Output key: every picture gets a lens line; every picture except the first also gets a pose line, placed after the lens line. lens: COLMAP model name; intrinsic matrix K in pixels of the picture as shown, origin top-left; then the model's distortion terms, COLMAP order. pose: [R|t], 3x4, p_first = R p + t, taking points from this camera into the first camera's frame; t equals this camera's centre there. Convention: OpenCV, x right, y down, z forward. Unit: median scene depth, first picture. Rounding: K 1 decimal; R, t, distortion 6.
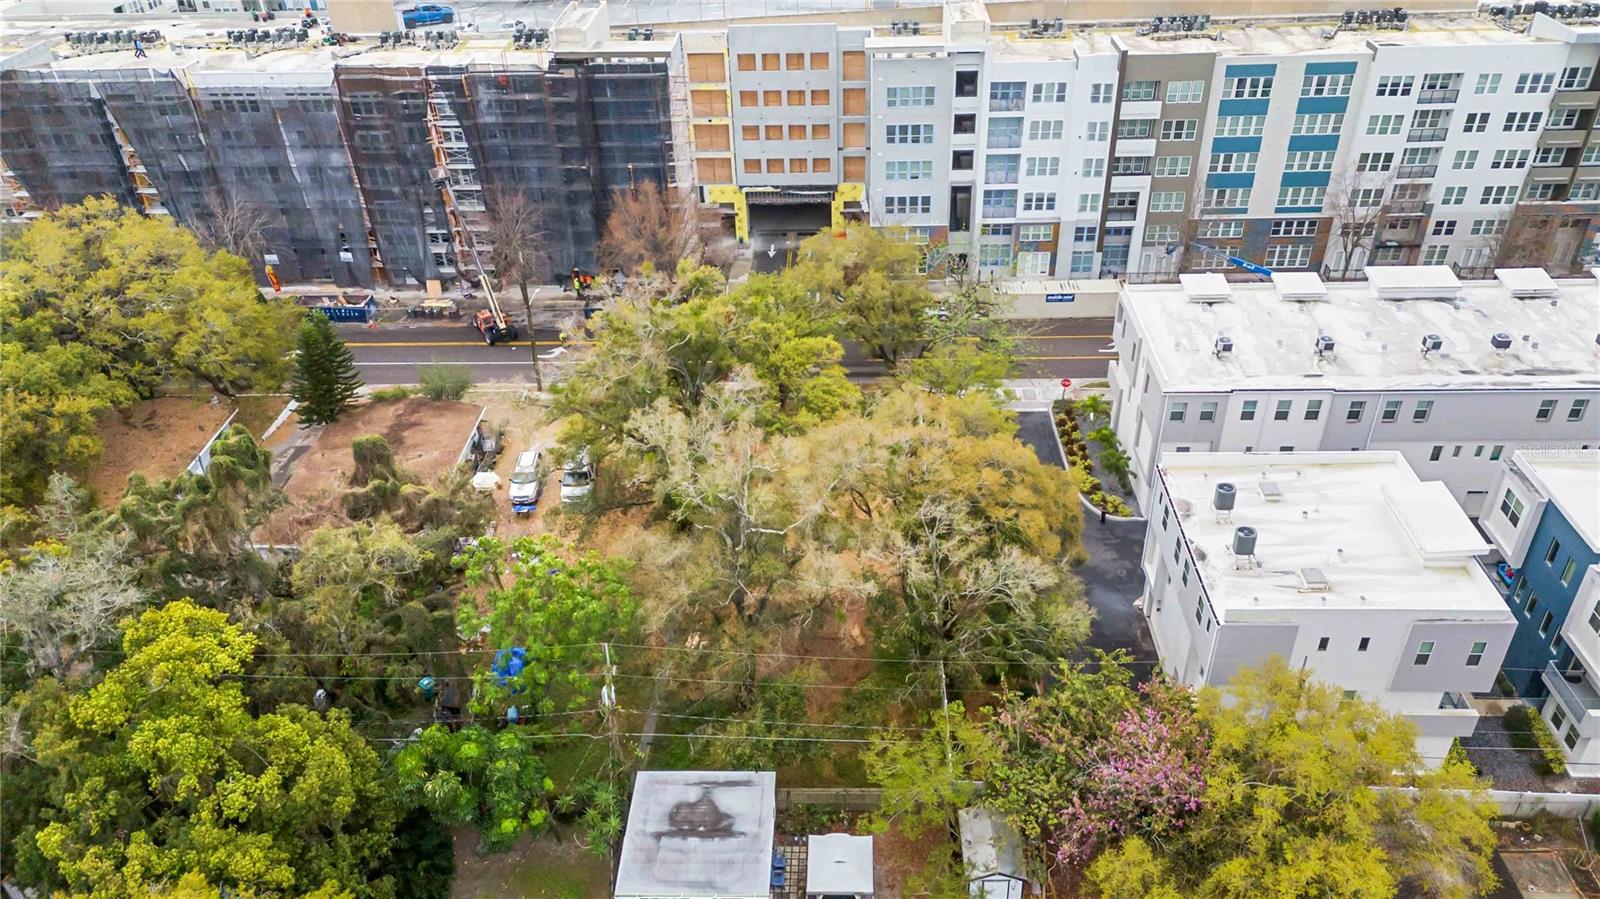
lens RADIAL K [[1168.6, 0, 800.5], [0, 1168.6, 448.1], [0, 0, 1]] dist [0.025722, -0.016780]
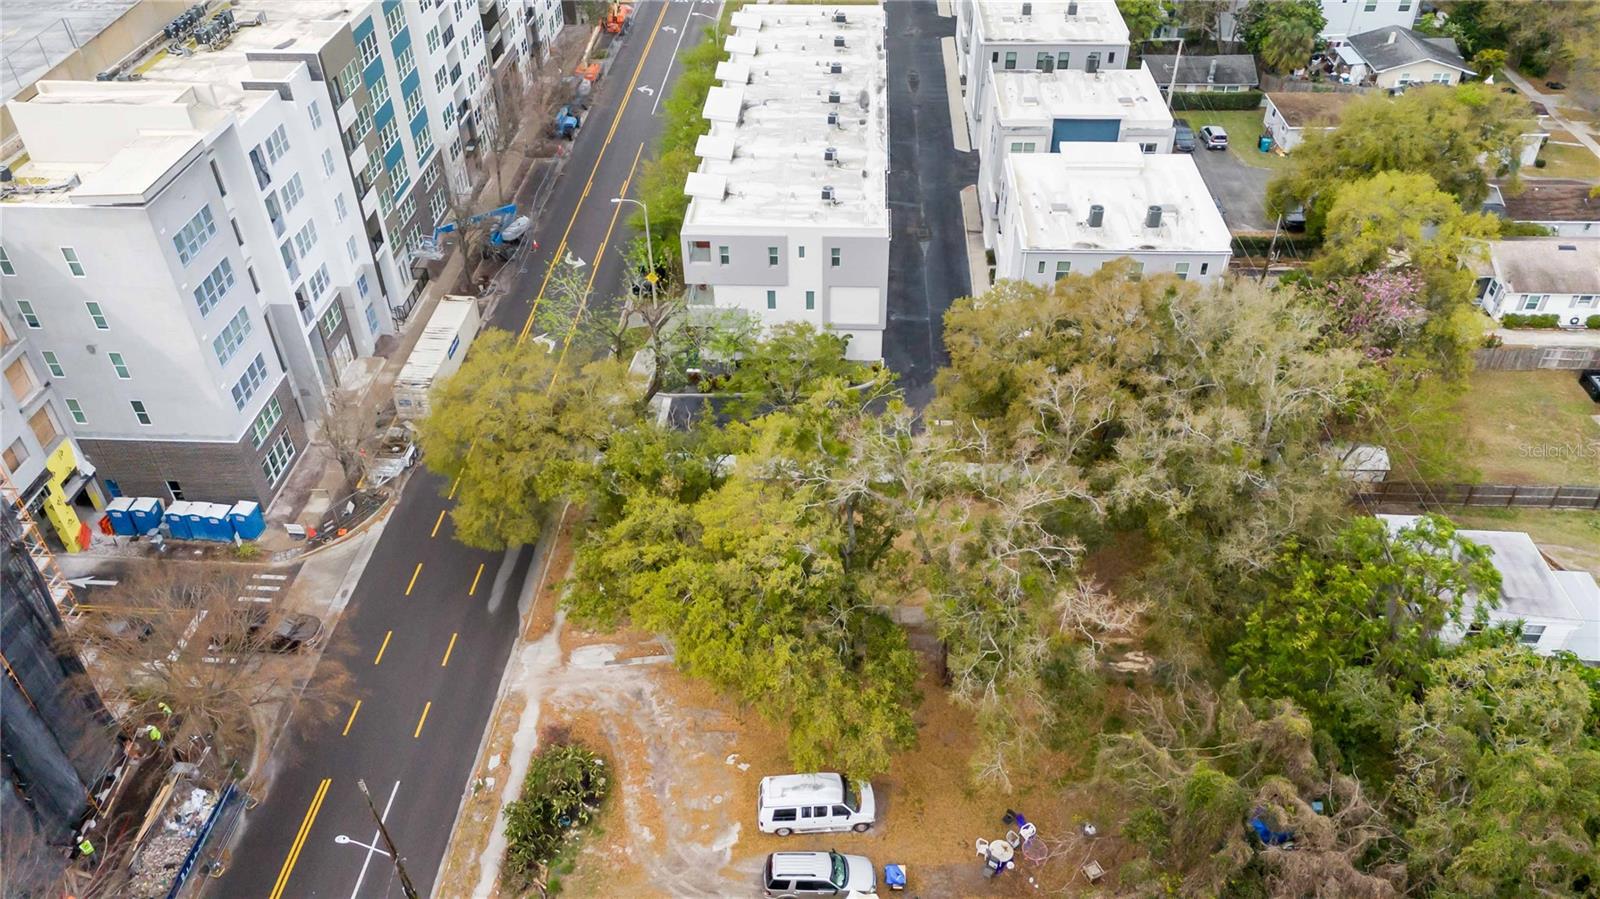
lens RADIAL K [[1168.6, 0, 804.2], [0, 1168.6, 450.3], [0, 0, 1]] dist [0.025722, -0.016780]
pose [[0.013686, -0.592847, 0.805199, -0.487594], [0.560939, 0.671176, 0.484635, -0.348774], [-0.827744, 0.445035, 0.341737, 0.568510]]
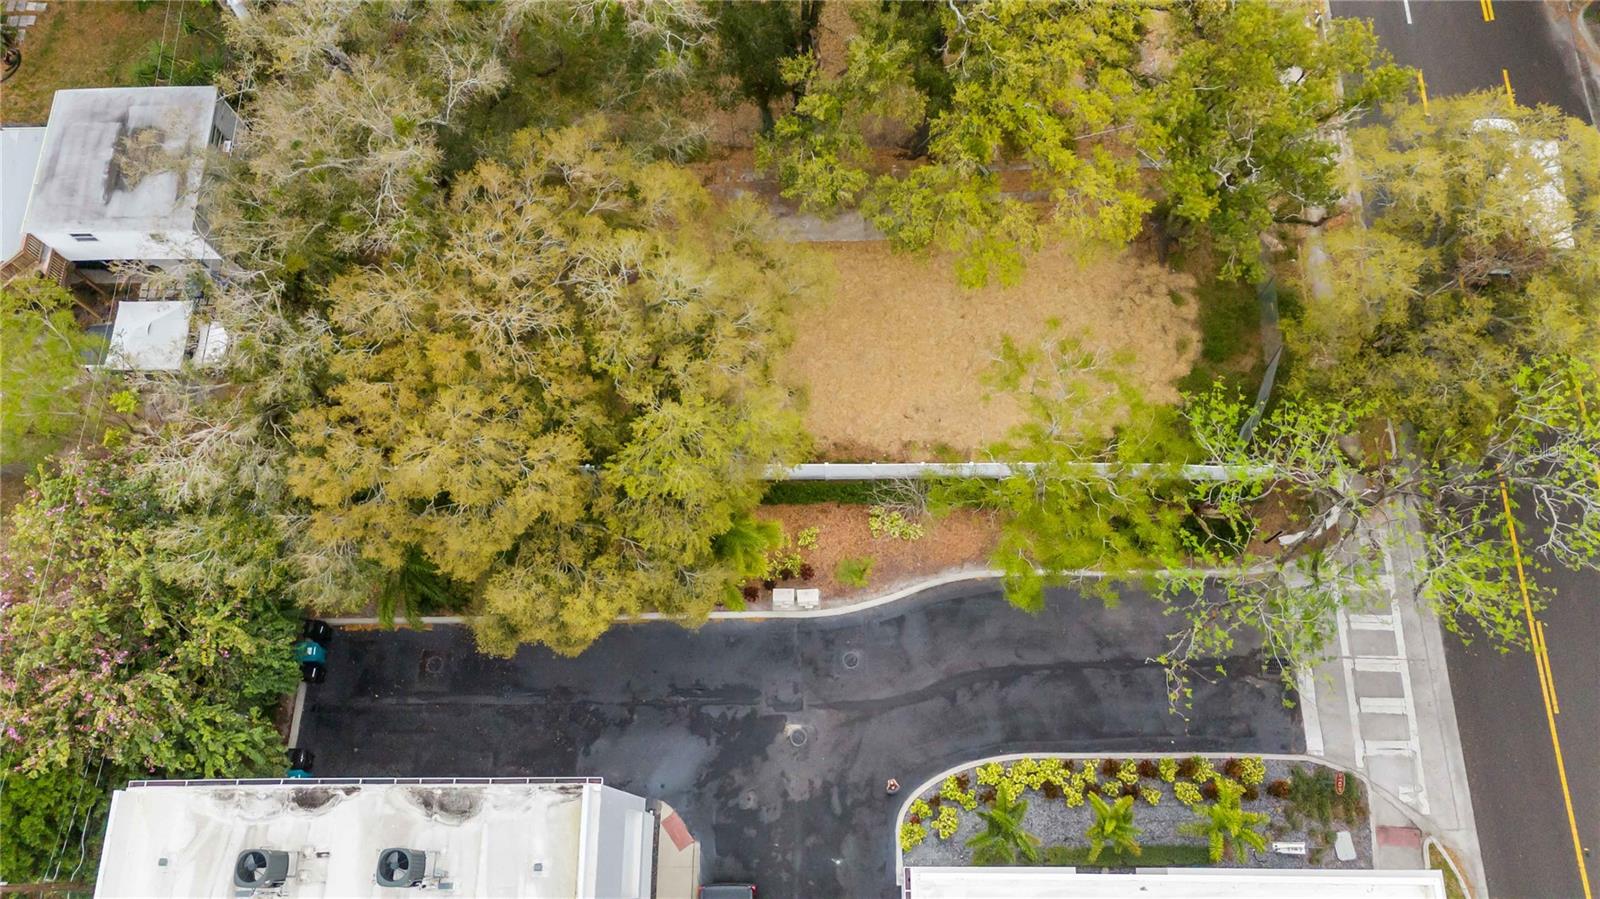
lens RADIAL K [[1168.6, 0, 800.7], [0, 1168.6, 462.3], [0, 0, 1]] dist [0.025722, -0.016780]
pose [[0.032672, 0.951735, -0.305178, 0.215054], [-0.519631, 0.277004, 0.808240, -0.303875], [0.853766, 0.132173, 0.503601, 0.525890]]
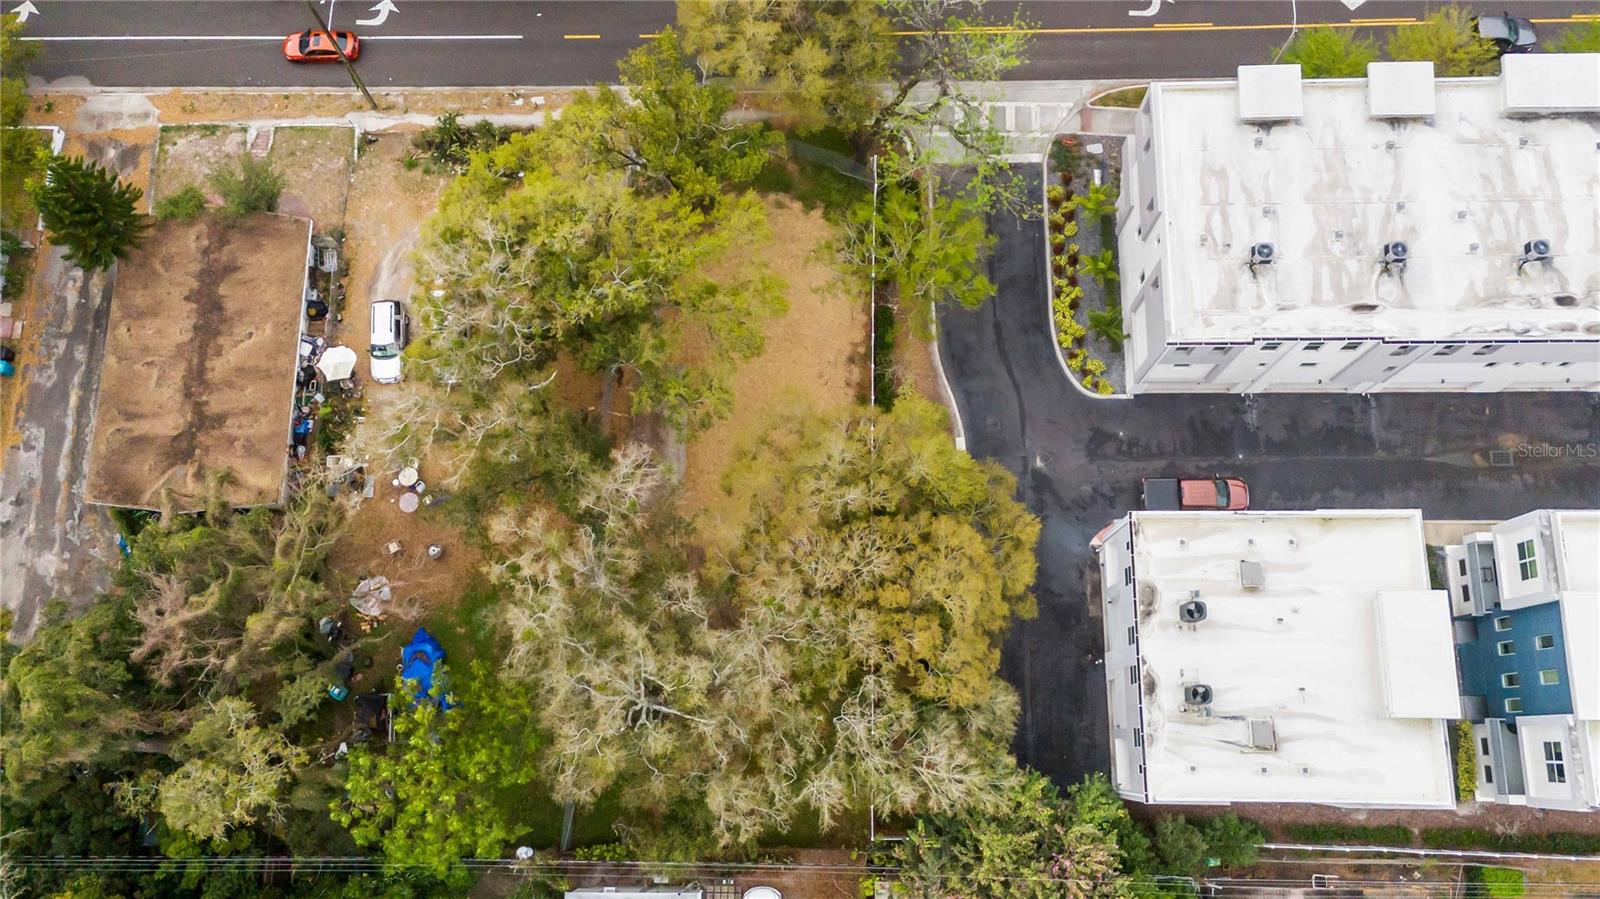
lens RADIAL K [[1266.7, 0, 800.0], [0, 1266.7, 451.6], [0, 0, 1]] dist [0.011694, 0.003434]
pose [[0.999605, -0.027983, -0.002763, 0.045097], [0.022350, 0.731062, 0.681945, -0.422180], [-0.017063, -0.681737, 0.731398, 0.238058]]
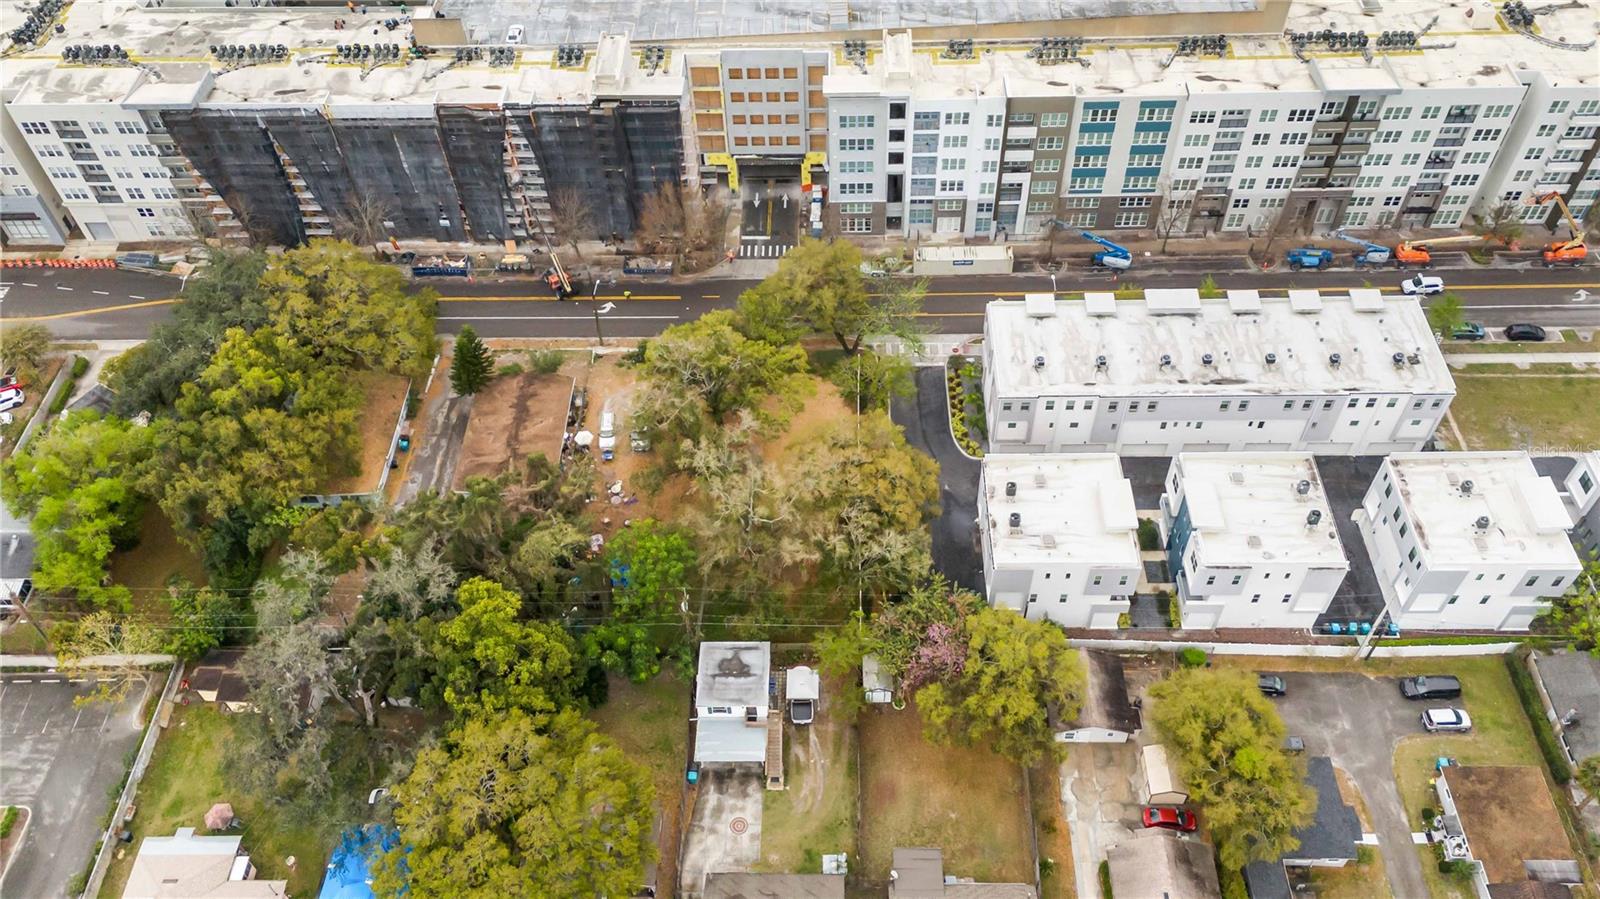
lens RADIAL K [[1243.6, 0, 797.4], [0, 1243.6, 448.1], [0, 0, 1]] dist [0.008633, -0.007463]
pose [[0.999863, -0.013778, 0.009189, 0.005847], [0.010700, 0.960941, 0.276548, -0.340075], [-0.012640, -0.276412, 0.960956, -0.514165]]
